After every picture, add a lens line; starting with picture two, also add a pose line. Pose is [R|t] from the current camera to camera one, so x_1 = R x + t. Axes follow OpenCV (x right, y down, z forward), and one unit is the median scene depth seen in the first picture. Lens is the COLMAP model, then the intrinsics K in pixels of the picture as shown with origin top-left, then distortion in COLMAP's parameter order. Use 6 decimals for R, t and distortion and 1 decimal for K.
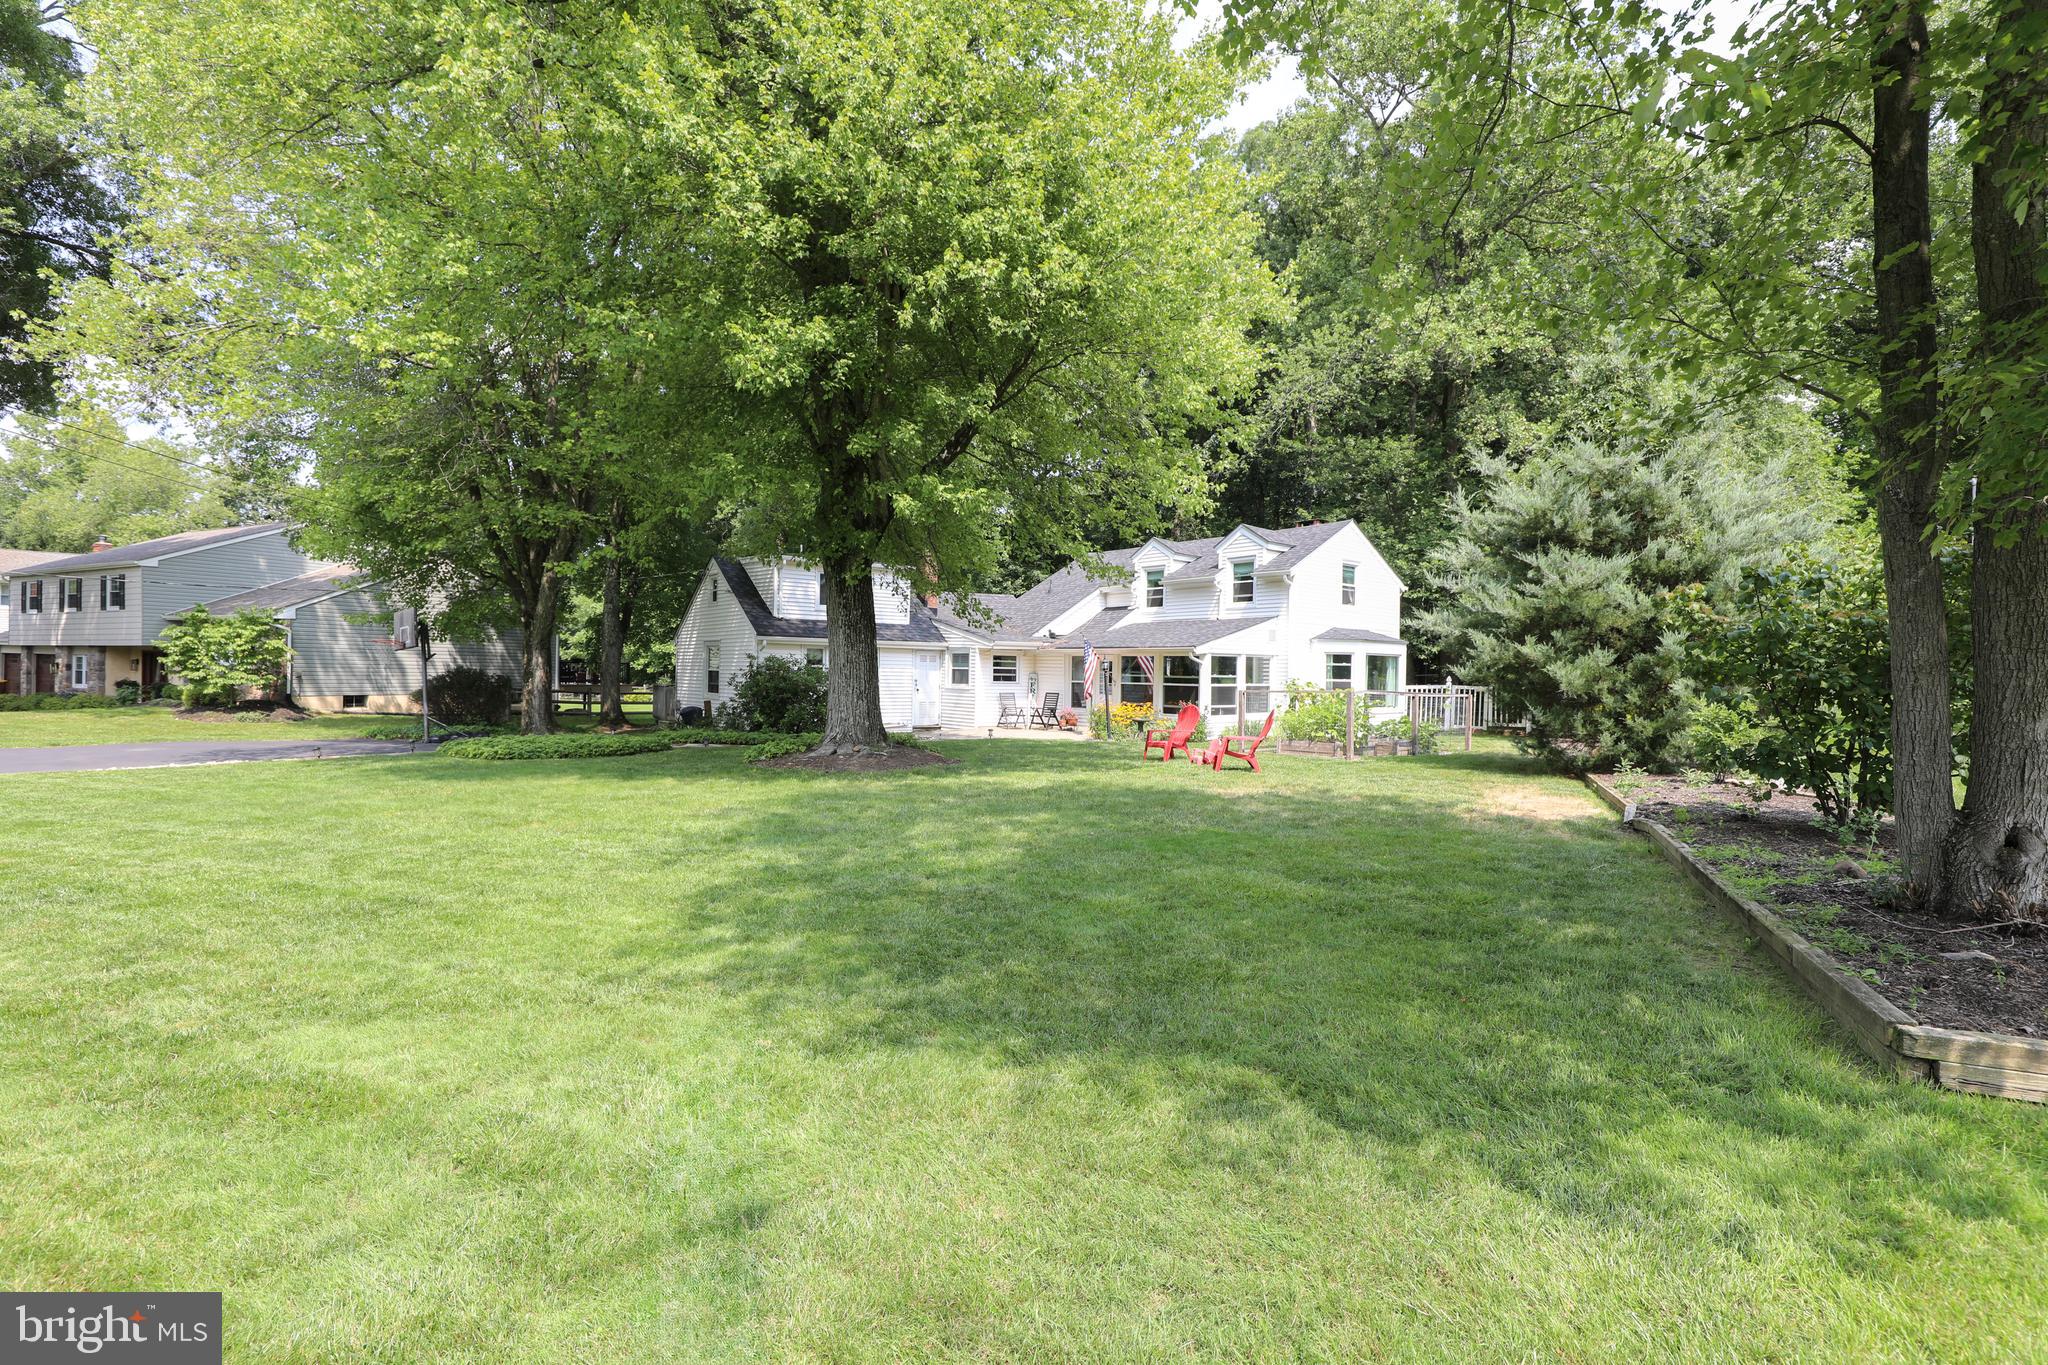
lens RADIAL K [[948.8, 0, 1024.0], [0, 948.8, 682.5], [0, 0, 1]] dist [-0.003594, -0.000921]
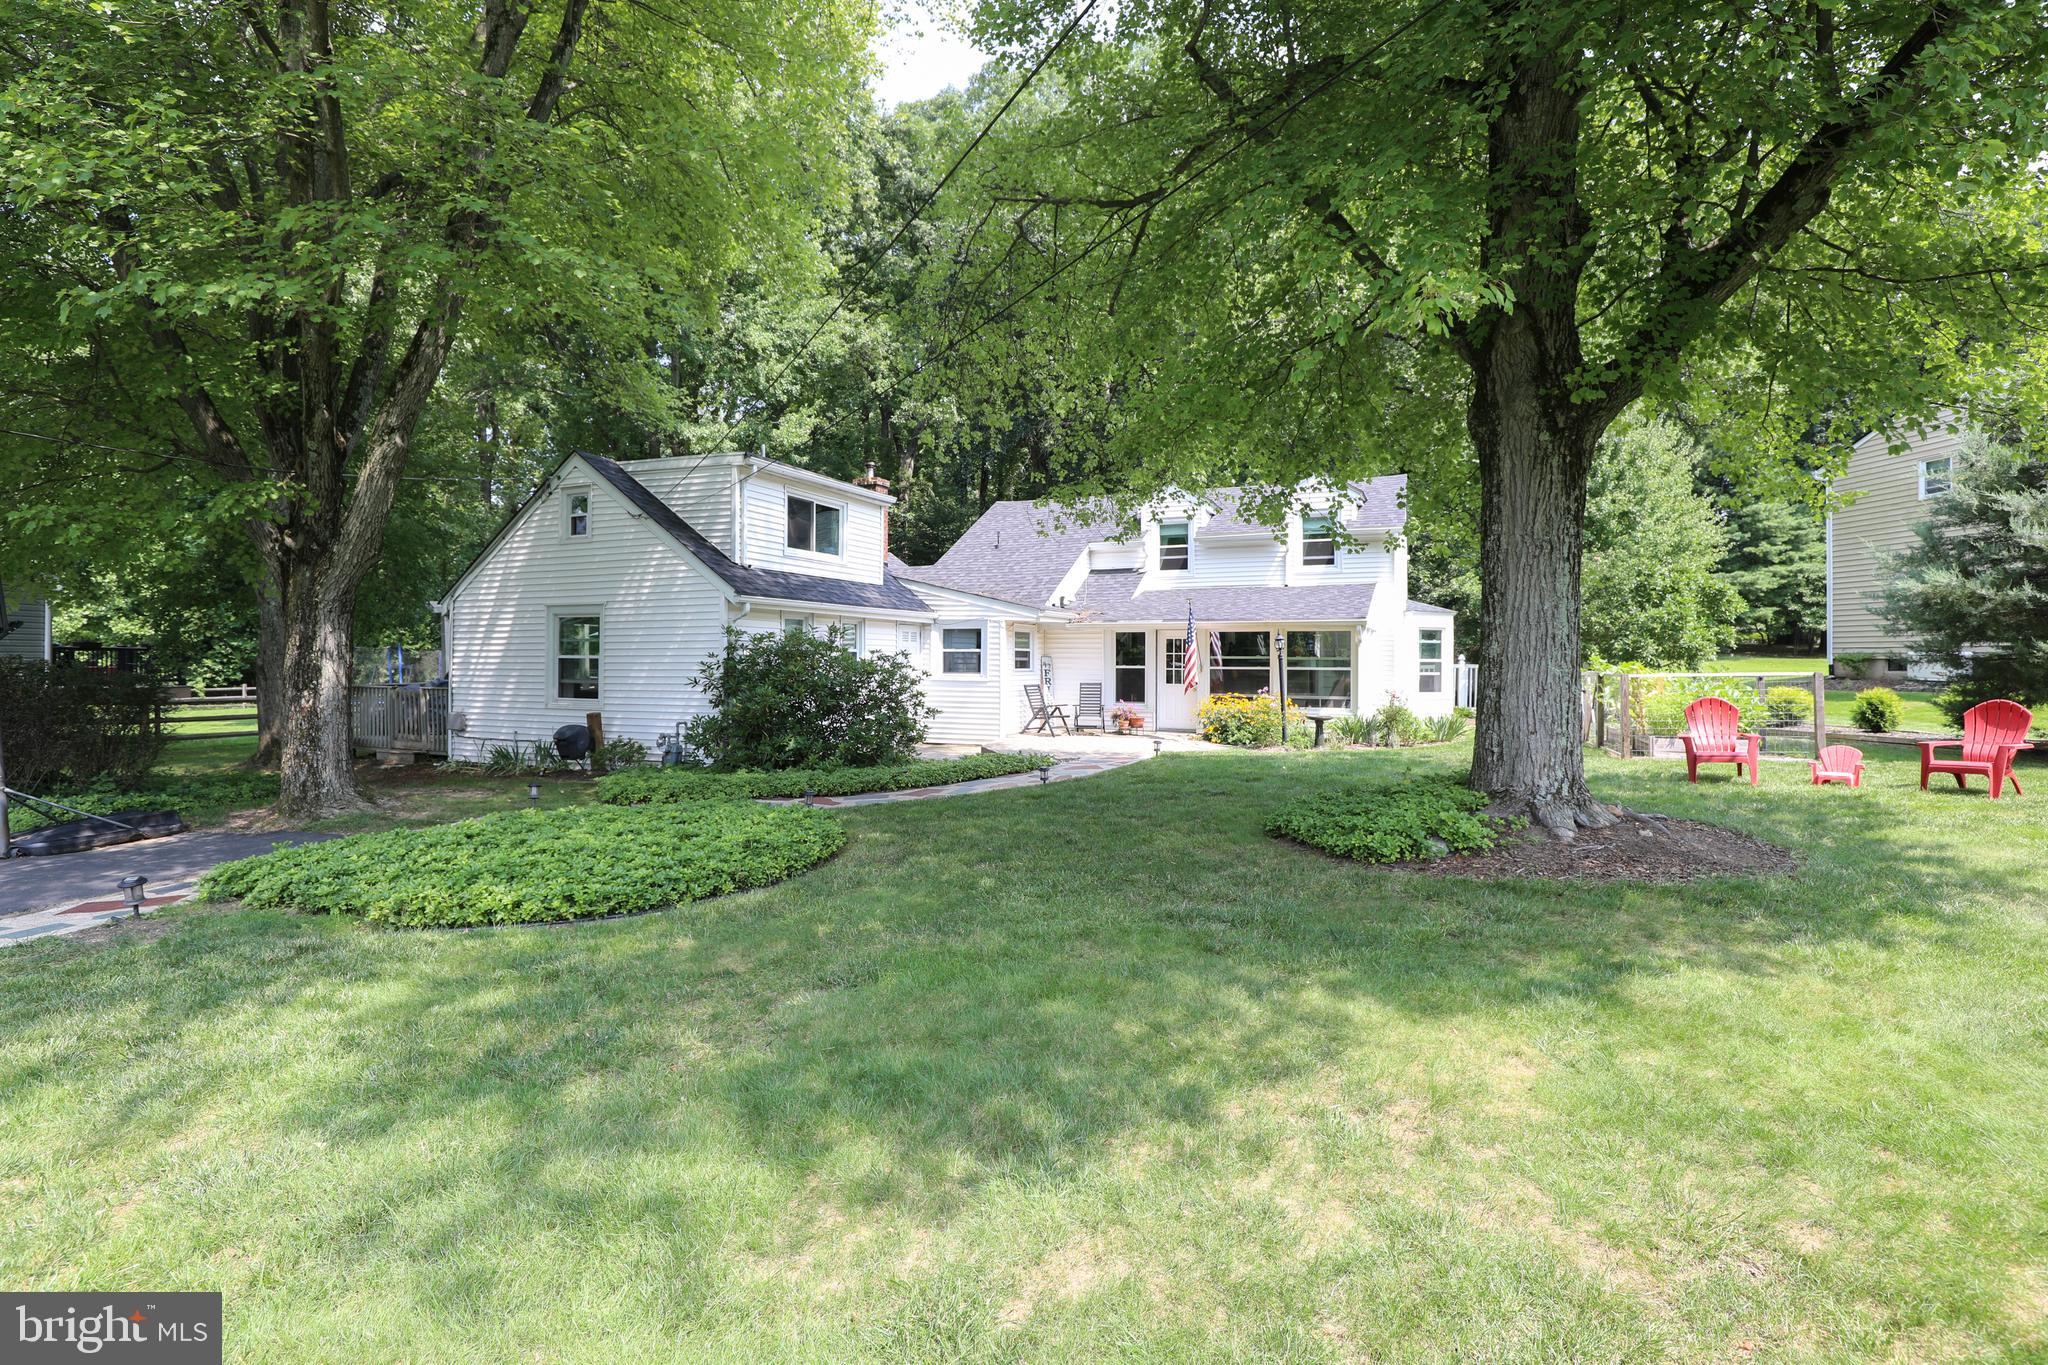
lens RADIAL K [[961.5, 0, 1038.3], [0, 961.5, 672.9], [0, 0, 1]] dist [-0.002424, -0.000490]
pose [[0.882014, -0.019845, 0.470805, -0.362295], [0.016600, 0.999801, 0.011044, -0.005816], [-0.470931, -0.001926, 0.882168, 0.381479]]
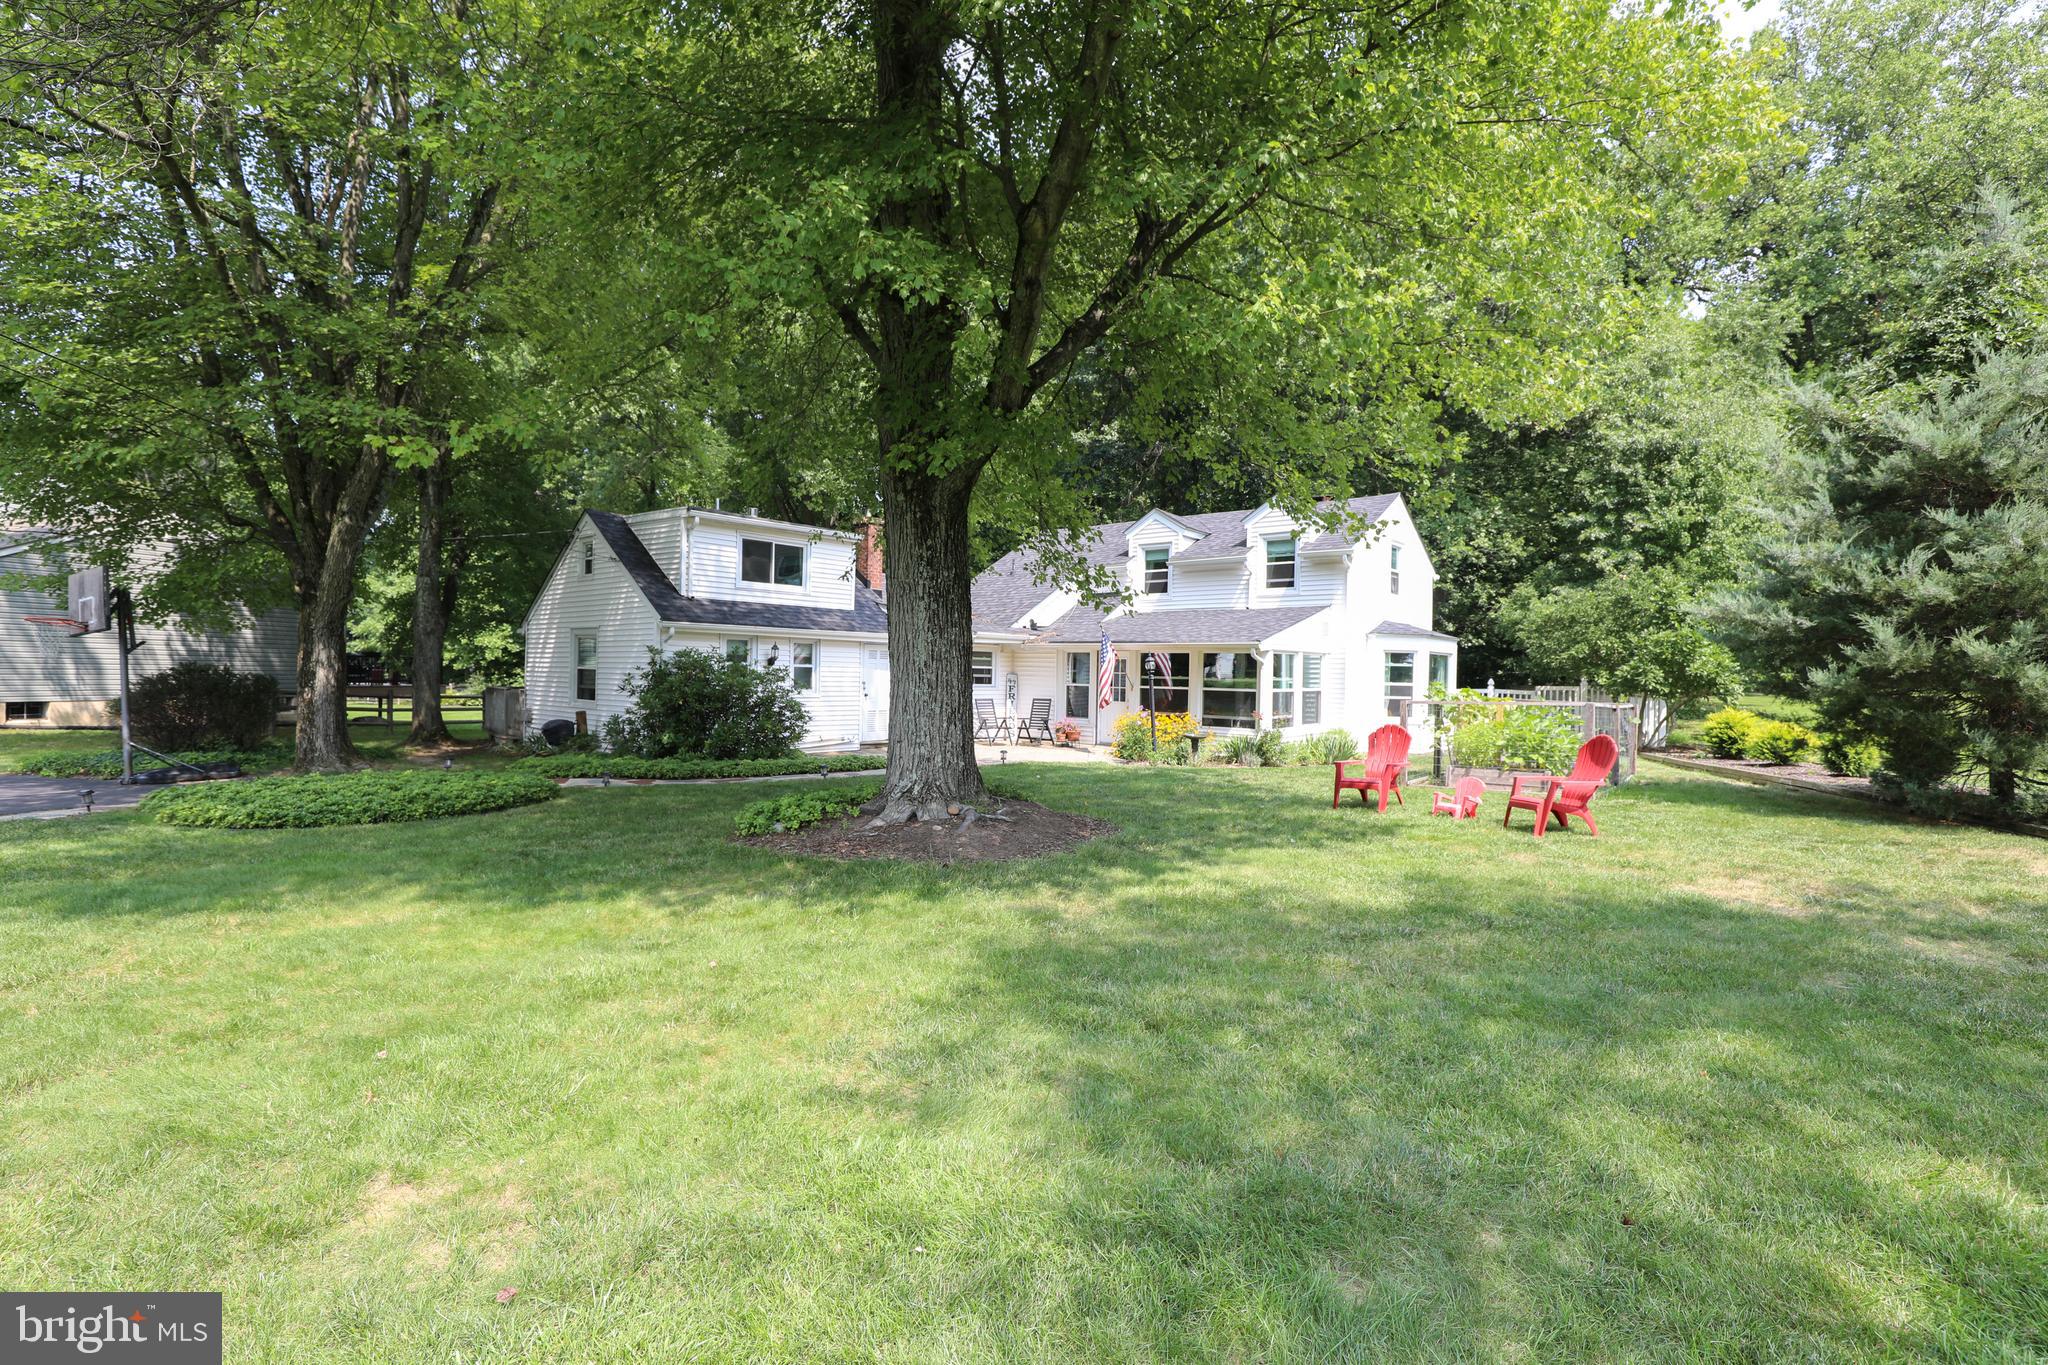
lens RADIAL K [[948.8, 0, 1024.0], [0, 948.8, 682.5], [0, 0, 1]] dist [-0.003594, -0.000921]
pose [[0.984826, 0.001486, 0.173538, -0.125955], [-0.001971, 0.999995, 0.002622, -0.004833], [-0.173533, -0.002924, 0.984824, 0.229369]]
